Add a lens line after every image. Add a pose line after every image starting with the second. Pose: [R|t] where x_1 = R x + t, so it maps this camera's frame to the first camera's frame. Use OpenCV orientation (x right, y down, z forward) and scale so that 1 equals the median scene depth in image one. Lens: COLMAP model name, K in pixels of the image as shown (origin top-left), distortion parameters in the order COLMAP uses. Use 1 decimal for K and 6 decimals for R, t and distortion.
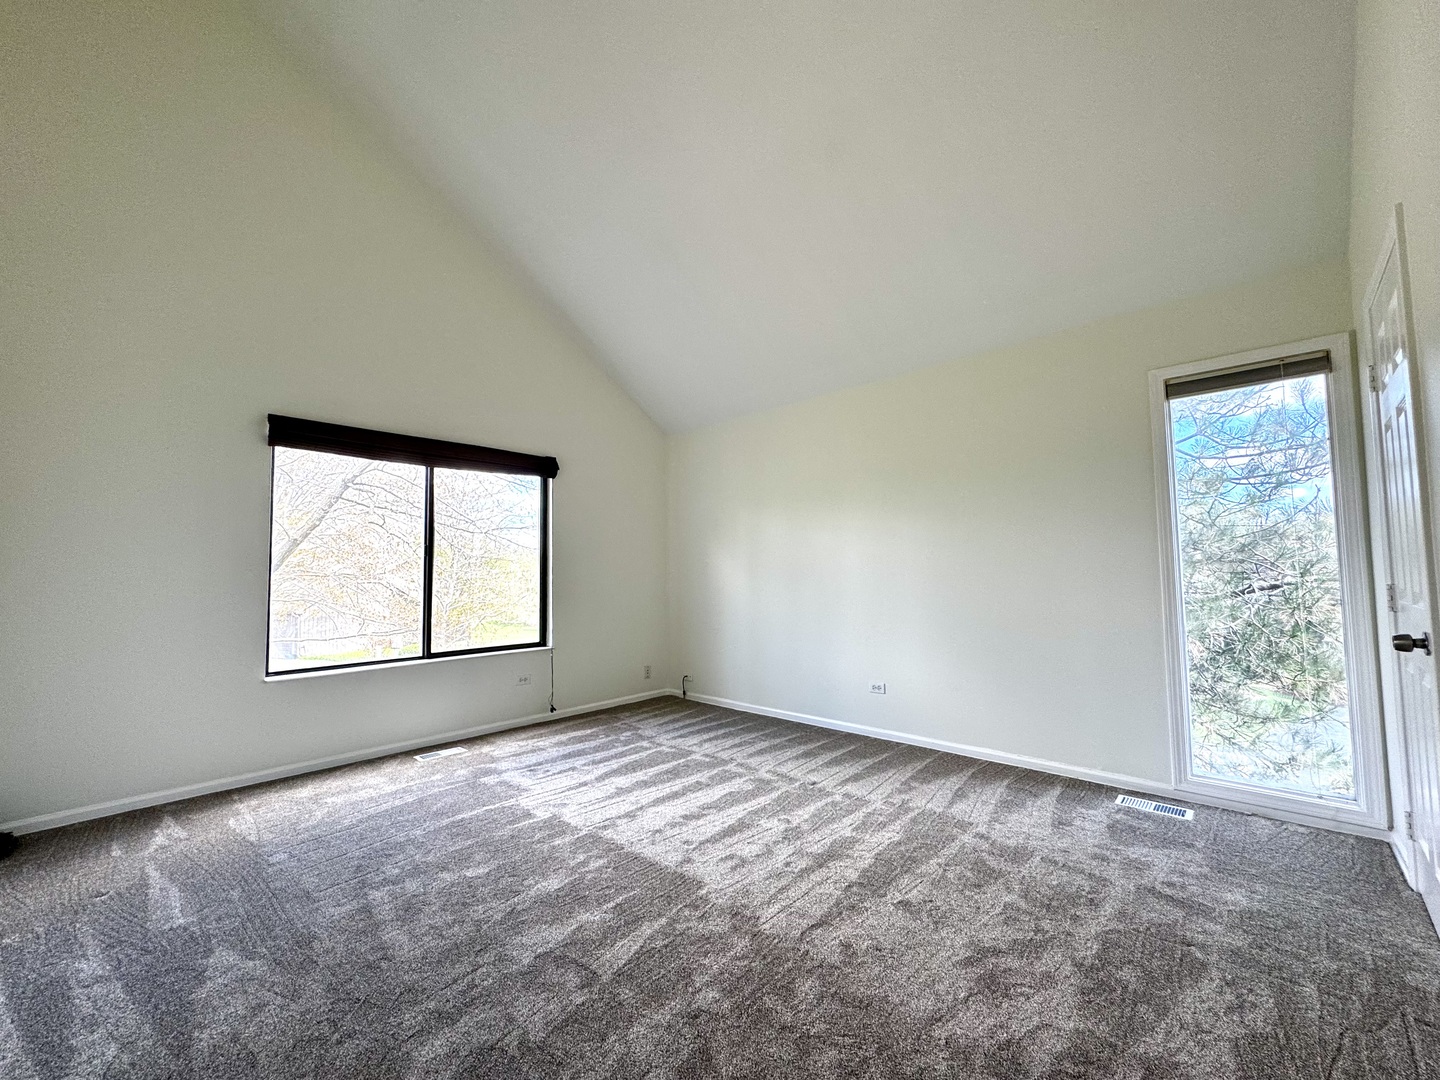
lens RADIAL K [[574.6, 0, 720.2], [0, 574.6, 551.6], [0, 0, 1]] dist [-0.003296, 0.001072]
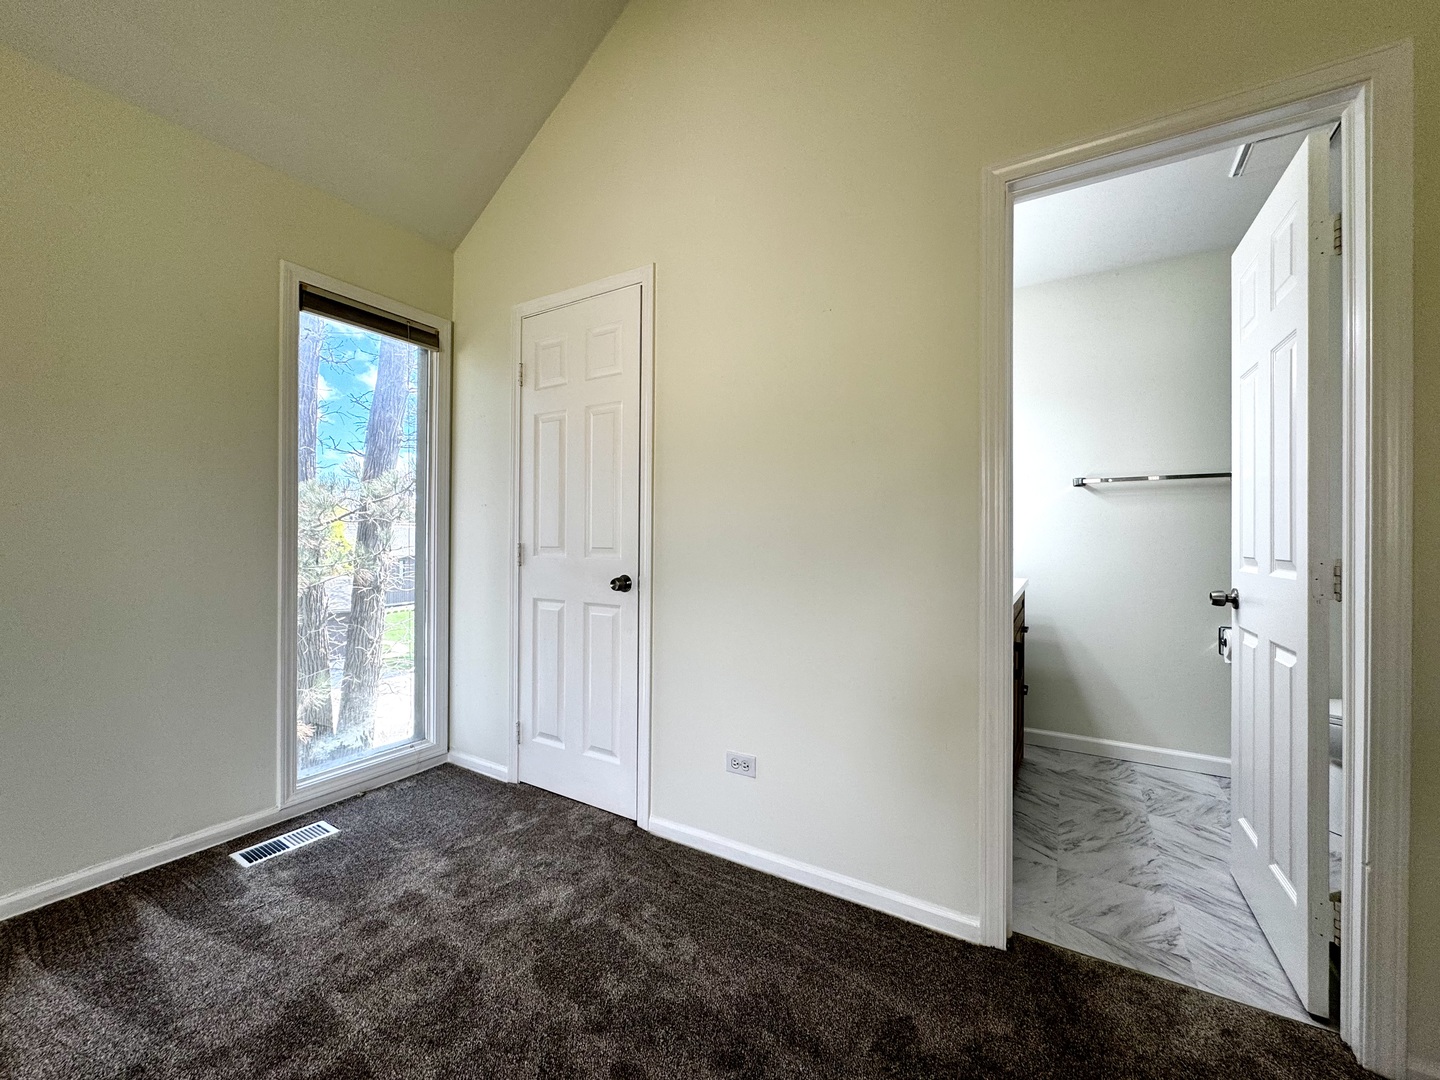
lens RADIAL K [[574.6, 0, 723.4], [0, 574.6, 533.4], [0, 0, 1]] dist [-0.003296, 0.001072]
pose [[-0.218348, 0.027049, 0.975496, -0.093143], [-0.037670, 0.998637, -0.036122, 0.042737], [-0.975144, -0.044634, -0.217032, 0.543483]]
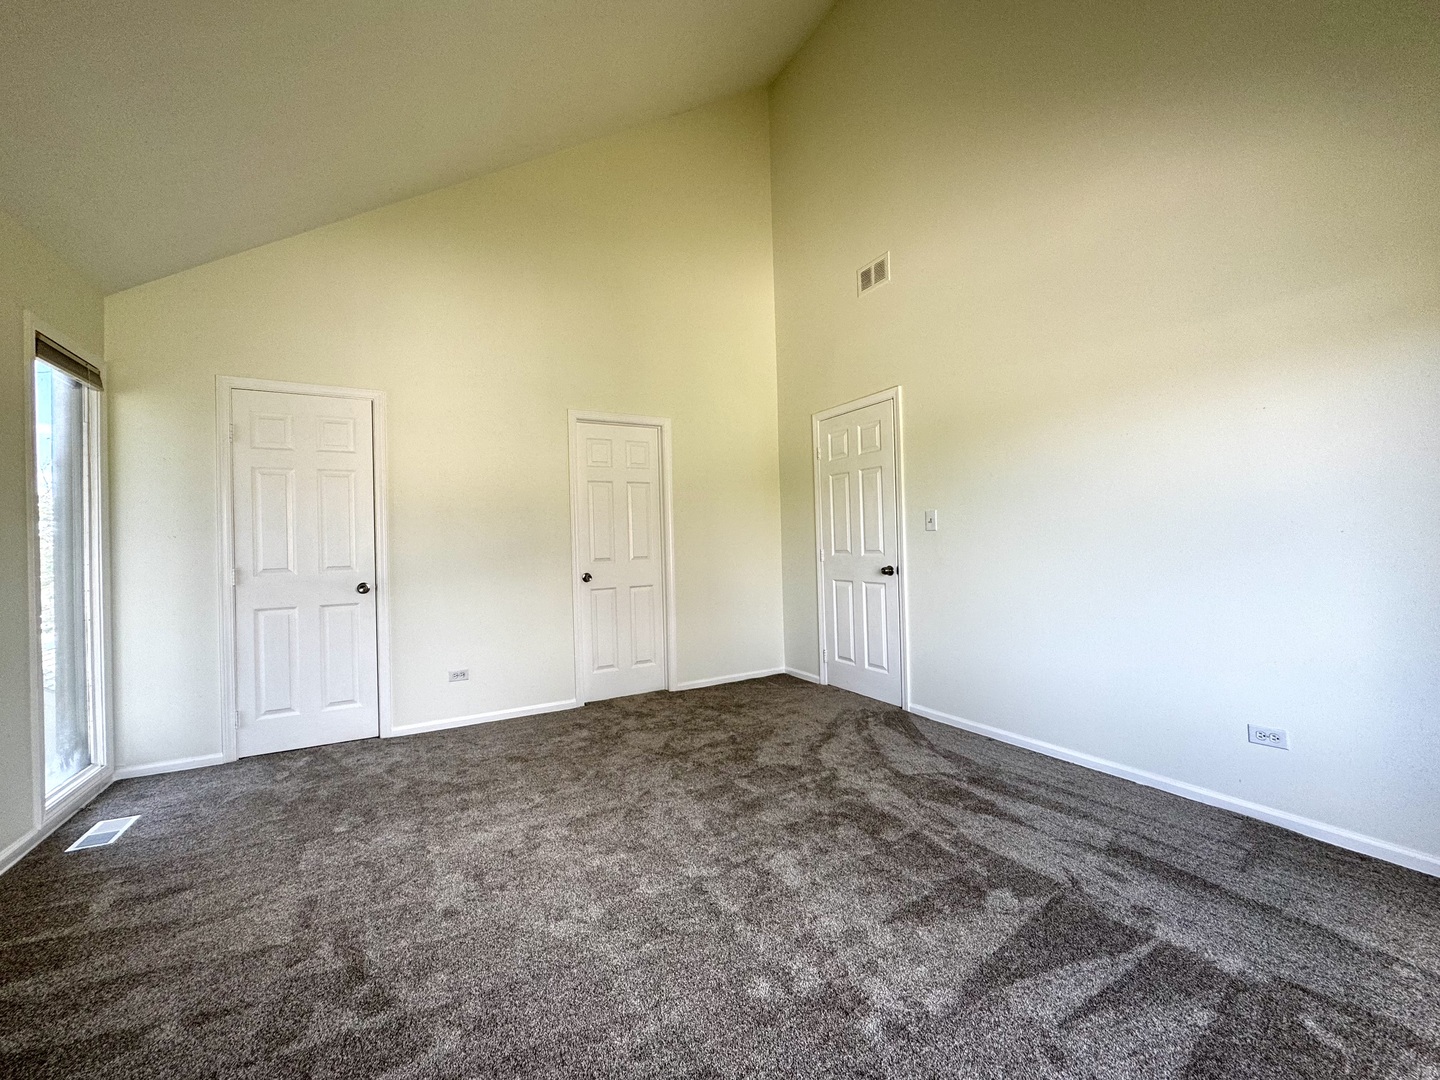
lens RADIAL K [[574.6, 0, 719.6], [0, 574.6, 537.6], [0, 0, 1]] dist [-0.003296, 0.001072]
pose [[-0.954137, 0.045111, 0.295953, -0.356982], [0.032242, 0.998316, -0.048223, 0.061061], [-0.297630, -0.036469, -0.953985, 1.356291]]
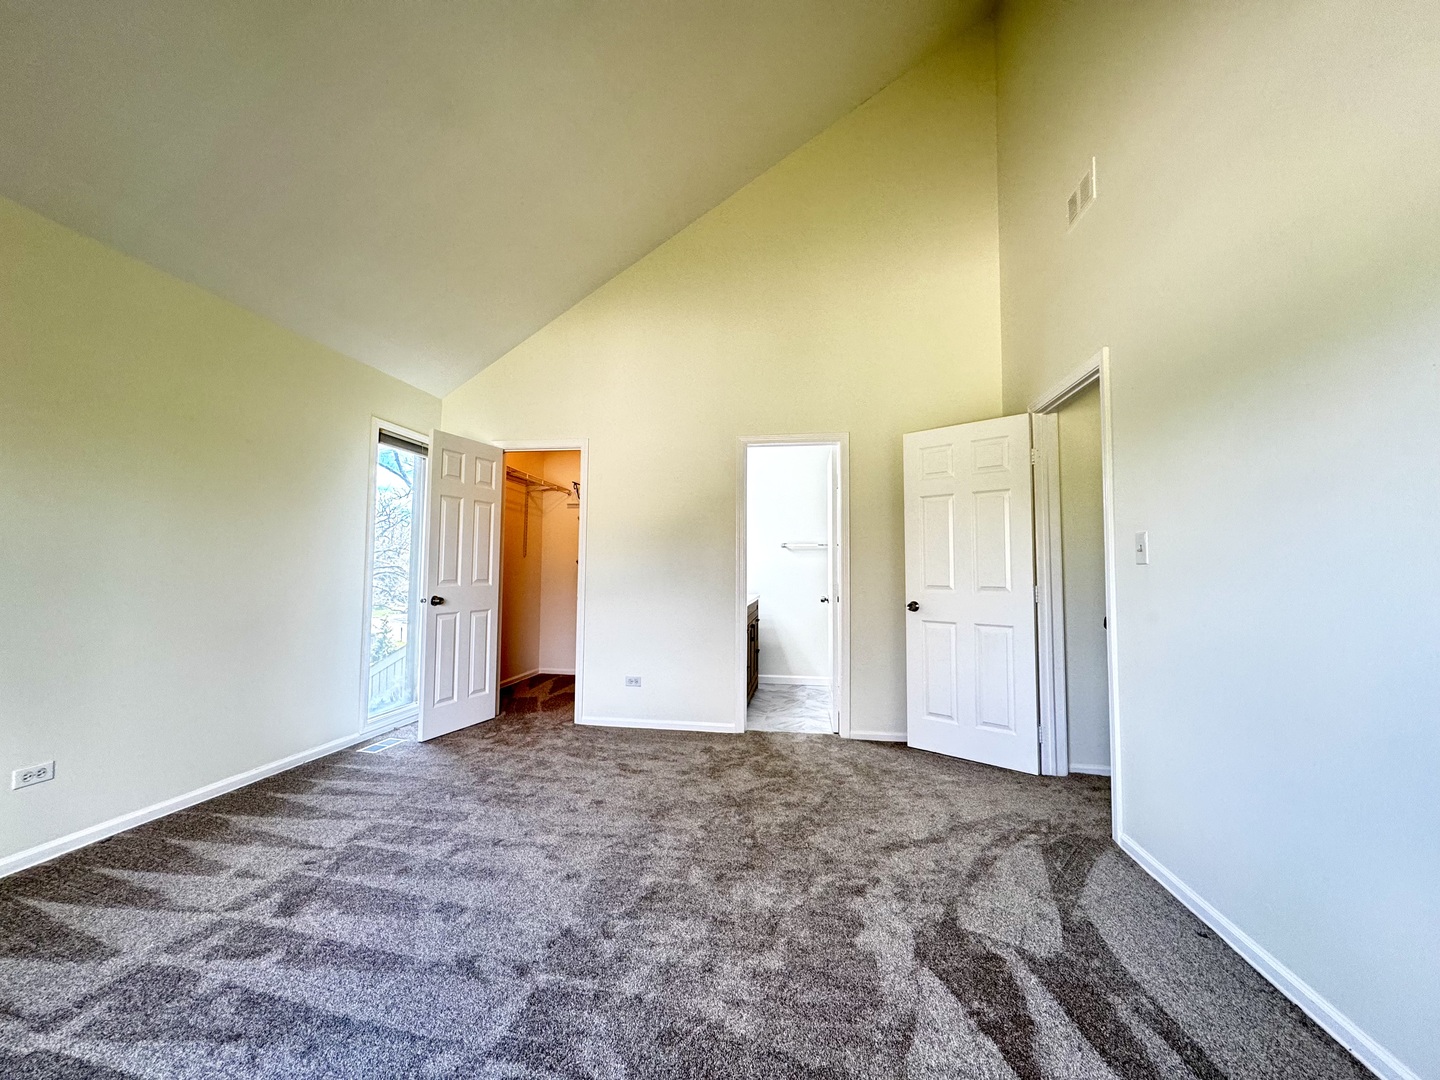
lens RADIAL K [[574.6, 0, 720.4], [0, 574.6, 536.2], [0, 0, 1]] dist [-0.003296, 0.001072]
pose [[-0.568885, 0.061615, 0.820105, -0.711960], [-0.028115, 0.995150, -0.094269, 0.054417], [-0.821936, -0.076685, -0.564394, 0.990719]]
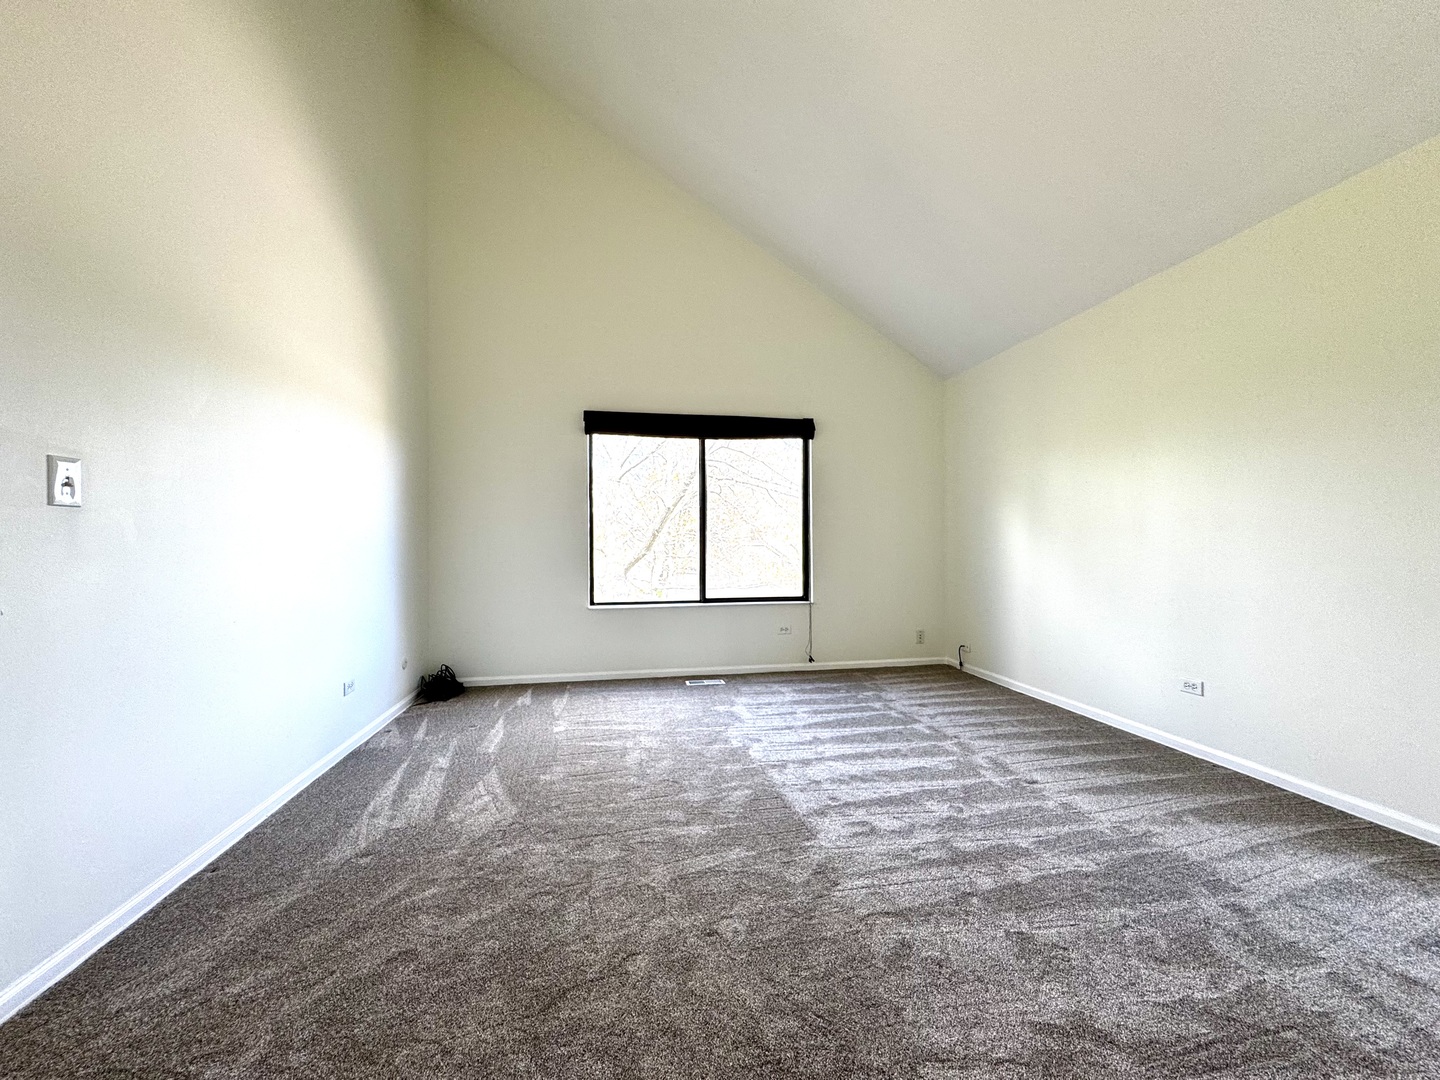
lens RADIAL K [[574.6, 0, 721.3], [0, 574.6, 546.9], [0, 0, 1]] dist [-0.003296, 0.001072]
pose [[0.805666, 0.013082, -0.592225, 0.279023], [0.017093, 0.998826, 0.045317, 0.023282], [0.592123, -0.046634, 0.804497, 0.092228]]
